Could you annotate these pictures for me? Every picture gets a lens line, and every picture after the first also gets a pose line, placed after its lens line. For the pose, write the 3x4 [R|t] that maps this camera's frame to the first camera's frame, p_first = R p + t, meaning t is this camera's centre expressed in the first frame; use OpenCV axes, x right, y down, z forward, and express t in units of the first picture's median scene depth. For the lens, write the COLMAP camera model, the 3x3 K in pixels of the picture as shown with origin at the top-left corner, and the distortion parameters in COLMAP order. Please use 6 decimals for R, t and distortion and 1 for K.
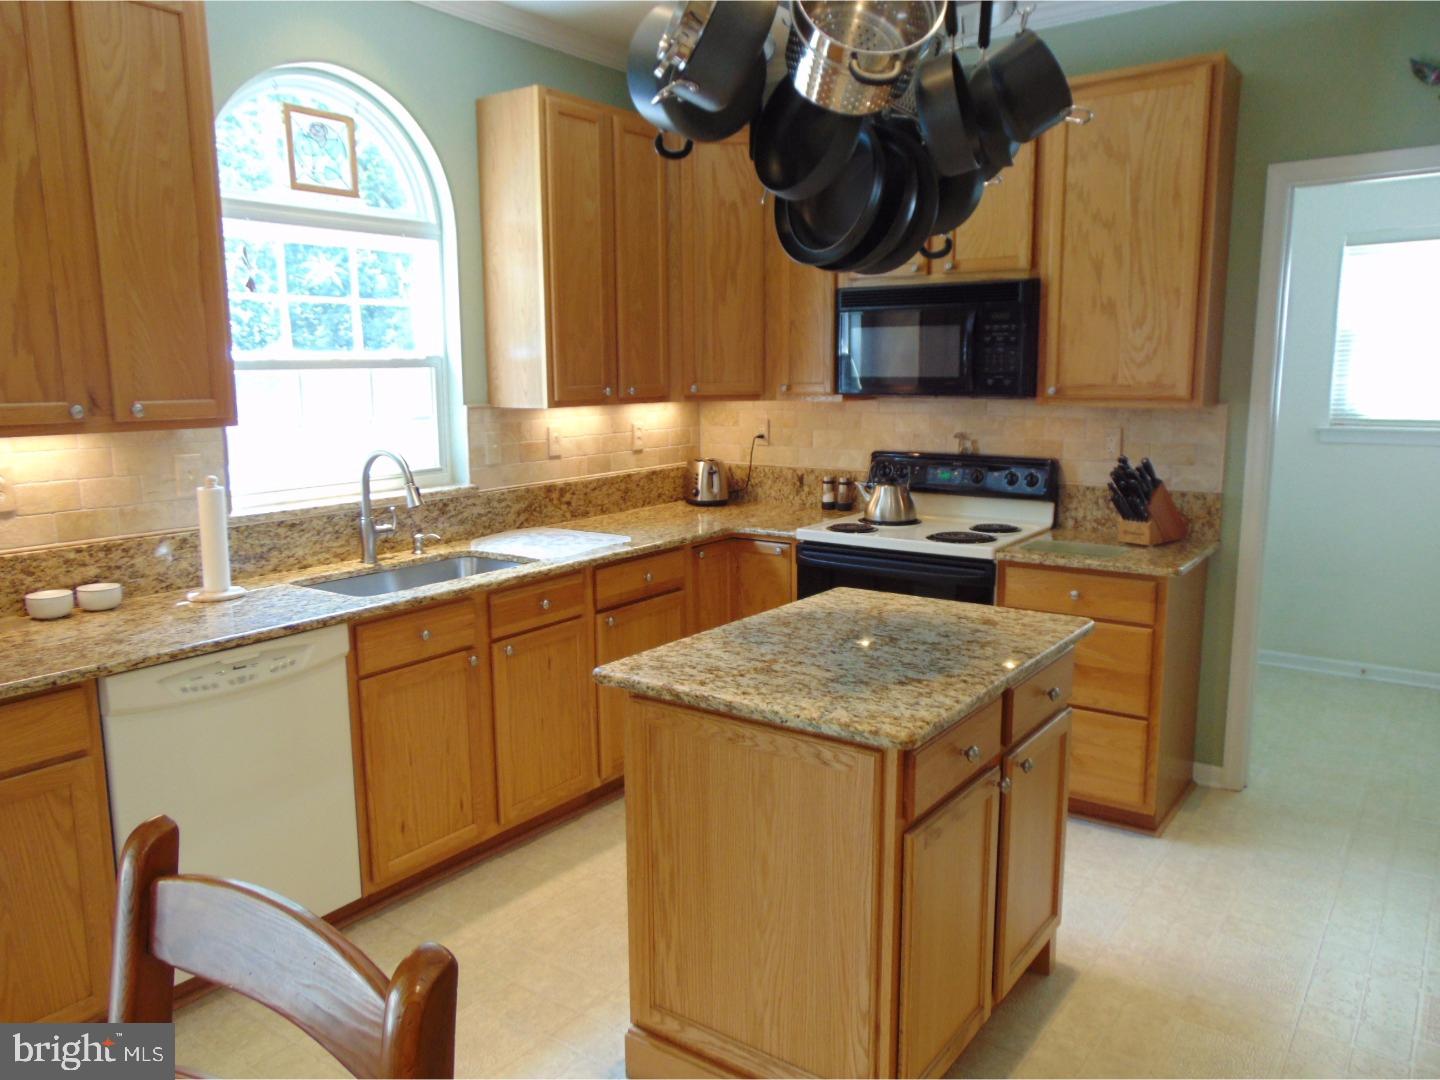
lens RADIAL K [[1075.1, 0, 721.4], [0, 1075.1, 538.9], [0, 0, 1]] dist [-0.039938, 0.072315]
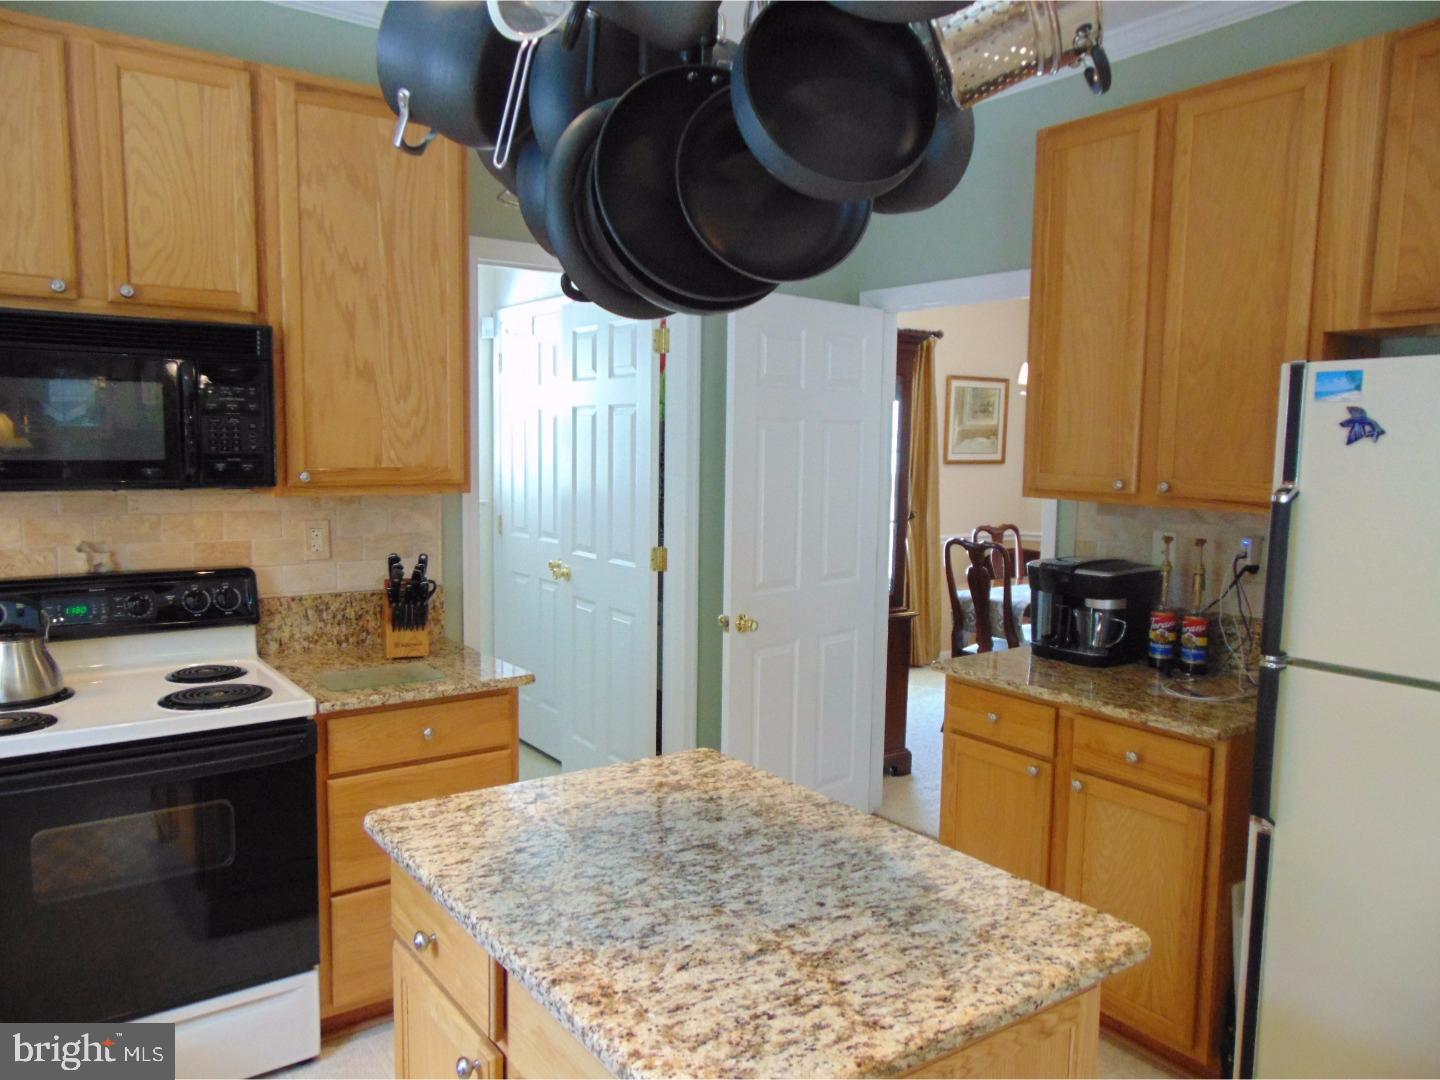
lens RADIAL K [[1075.1, 0, 710.4], [0, 1075.1, 542.5], [0, 0, 1]] dist [-0.039938, 0.072315]
pose [[0.330281, -0.083886, 0.940148, -0.330480], [0.136513, 0.989816, 0.040360, -0.090021], [-0.933959, 0.115012, 0.338369, 0.516400]]
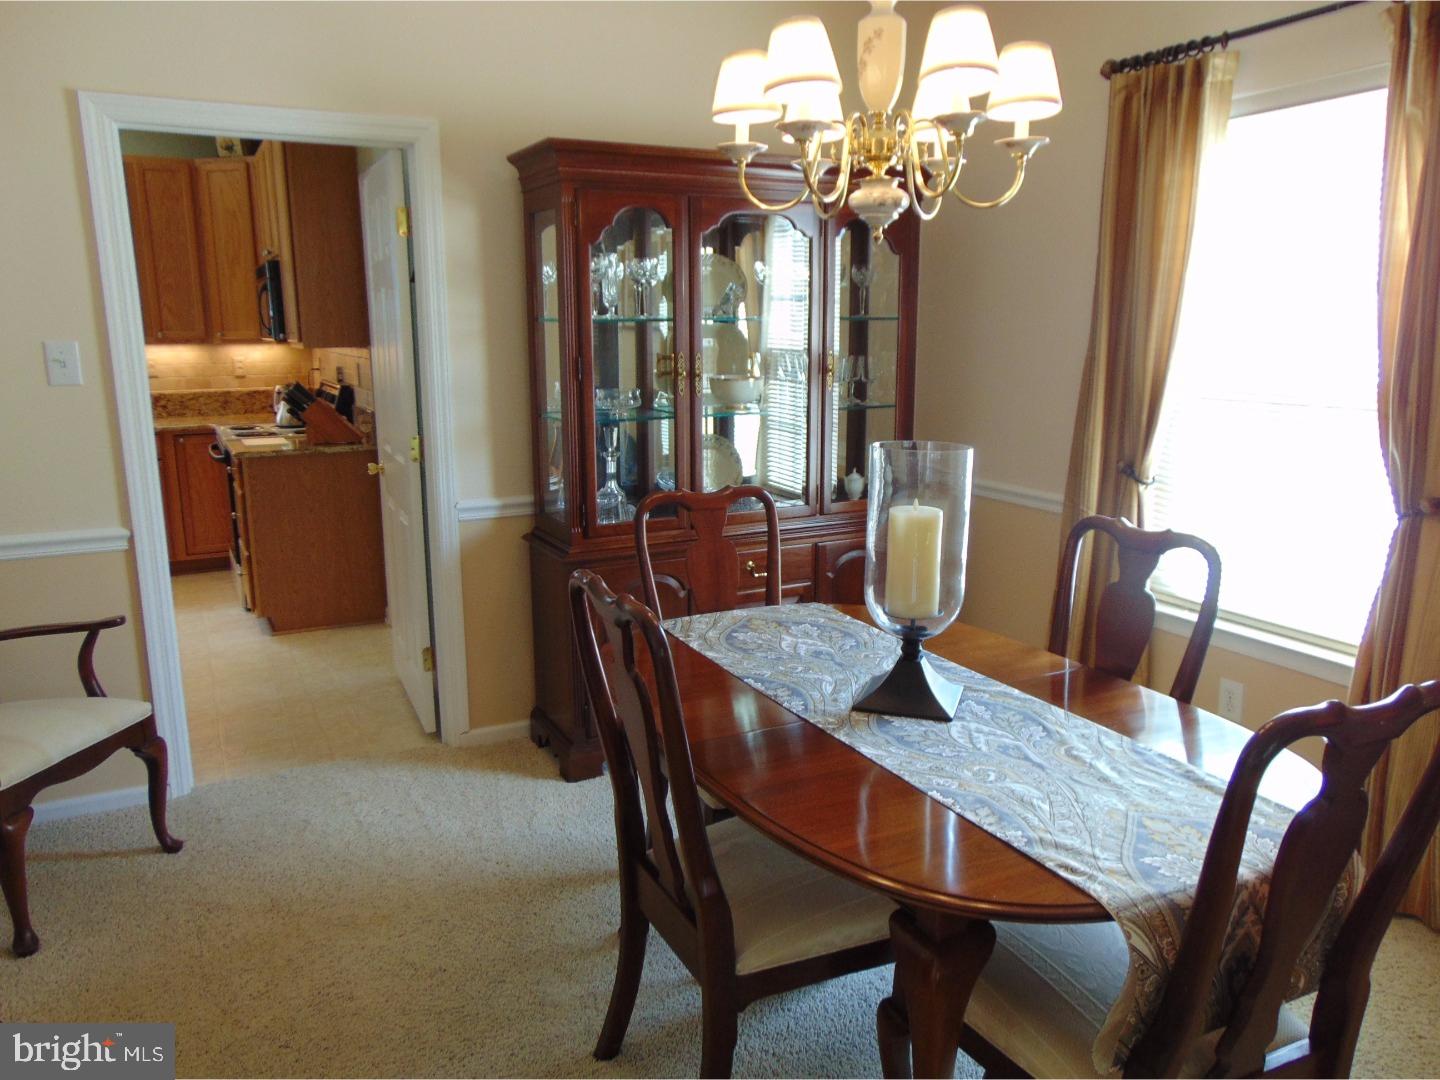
lens RADIAL K [[1075.1, 0, 714.3], [0, 1075.1, 547.6], [0, 0, 1]] dist [-0.039938, 0.072315]
pose [[0.885189, 0.097420, -0.454917, 1.636896], [-0.074775, 0.994909, 0.067559, 0.008054], [0.459183, -0.025787, 0.887967, -0.044133]]
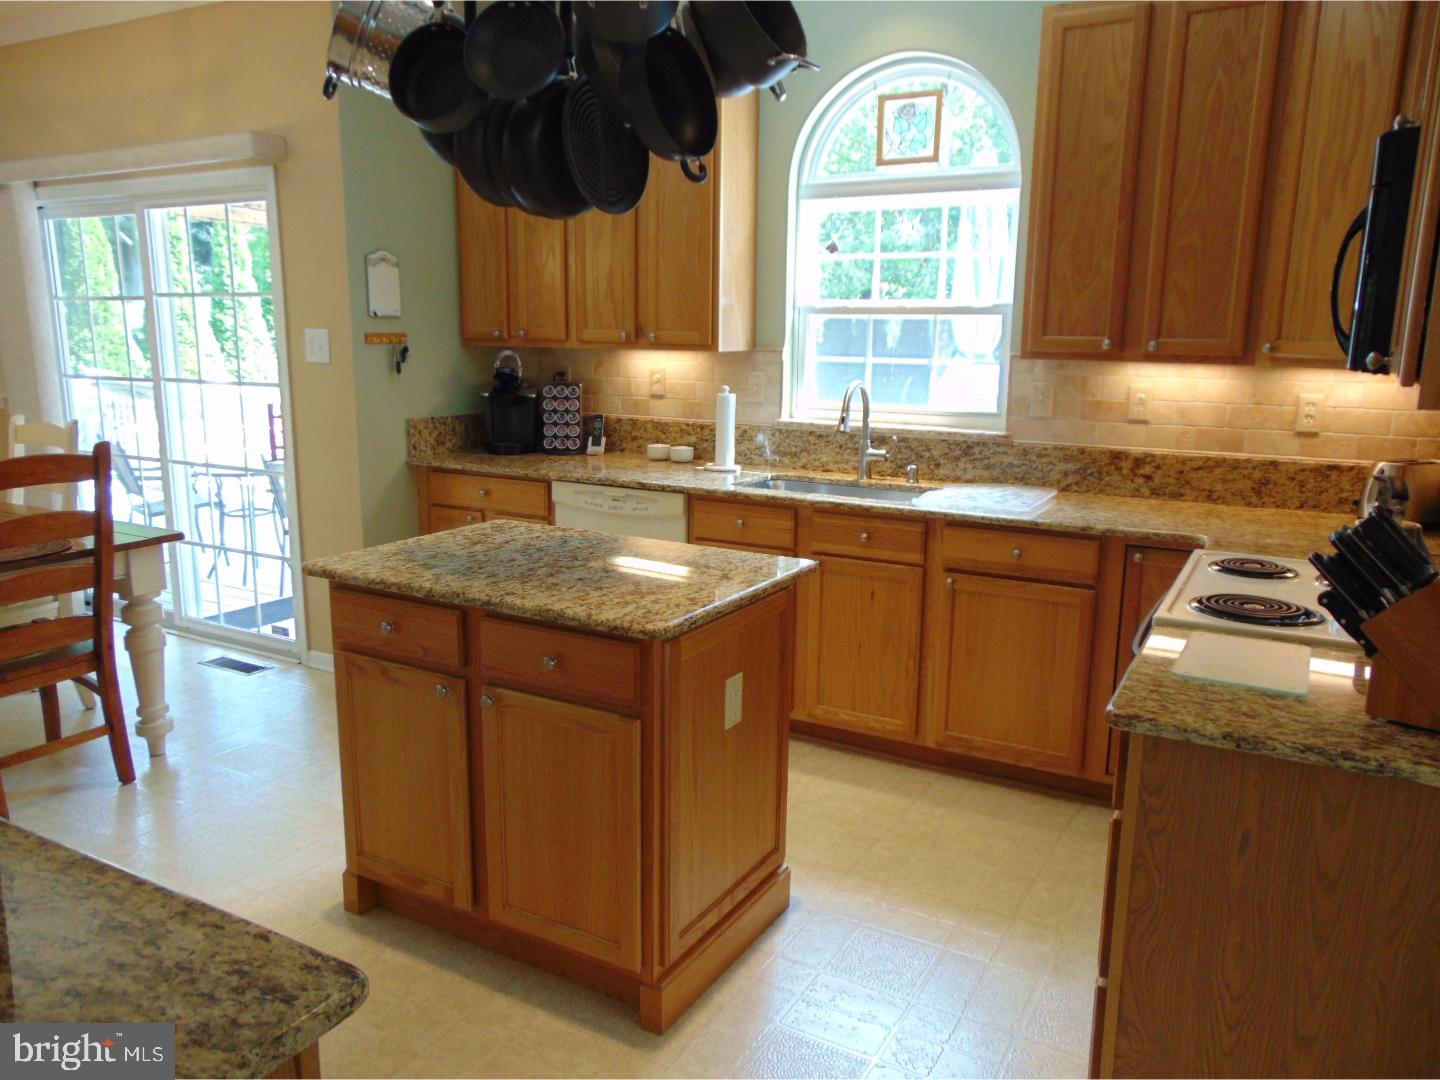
lens RADIAL K [[1075.1, 0, 713.8], [0, 1075.1, 543.8], [0, 0, 1]] dist [-0.039938, 0.072315]
pose [[0.096281, 0.208337, -0.973307, 0.827616], [-0.170126, 0.966905, 0.190138, -0.106073], [0.980707, 0.147278, 0.128538, 0.694897]]
